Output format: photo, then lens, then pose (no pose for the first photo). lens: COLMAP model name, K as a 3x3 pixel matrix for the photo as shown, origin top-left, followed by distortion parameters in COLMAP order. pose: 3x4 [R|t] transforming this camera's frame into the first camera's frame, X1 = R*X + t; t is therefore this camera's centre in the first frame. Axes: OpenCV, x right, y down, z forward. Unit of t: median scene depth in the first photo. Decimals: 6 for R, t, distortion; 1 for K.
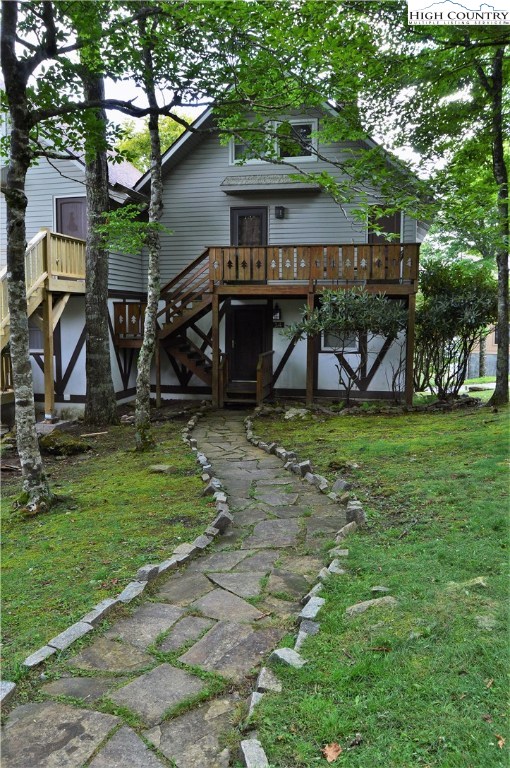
lens RADIAL K [[622.9, 0, 255.7], [0, 622.9, 383.6], [0, 0, 1]] dist [-0.087954, 0.022013]
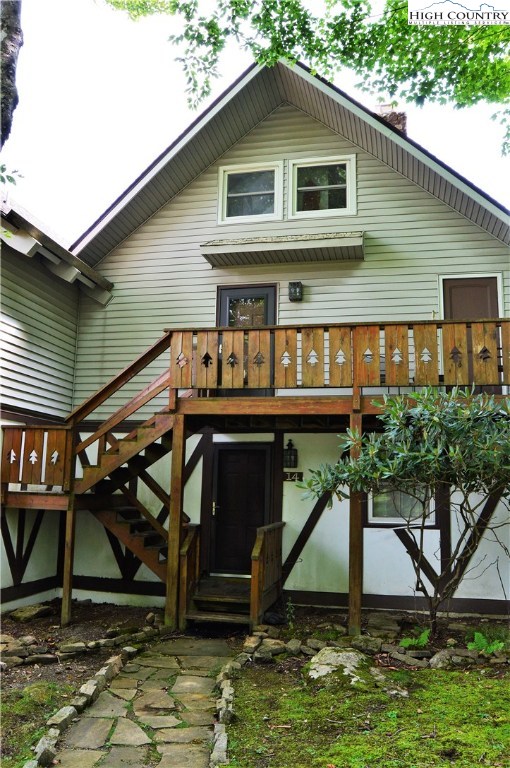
lens RADIAL K [[622.9, 0, 260.3], [0, 622.9, 386.5], [0, 0, 1]] dist [-0.087954, 0.022013]
pose [[0.999797, 0.018766, -0.007343, 0.009938], [-0.020051, 0.962786, -0.269519, -0.020742], [0.002012, 0.269612, 0.962967, 0.465620]]
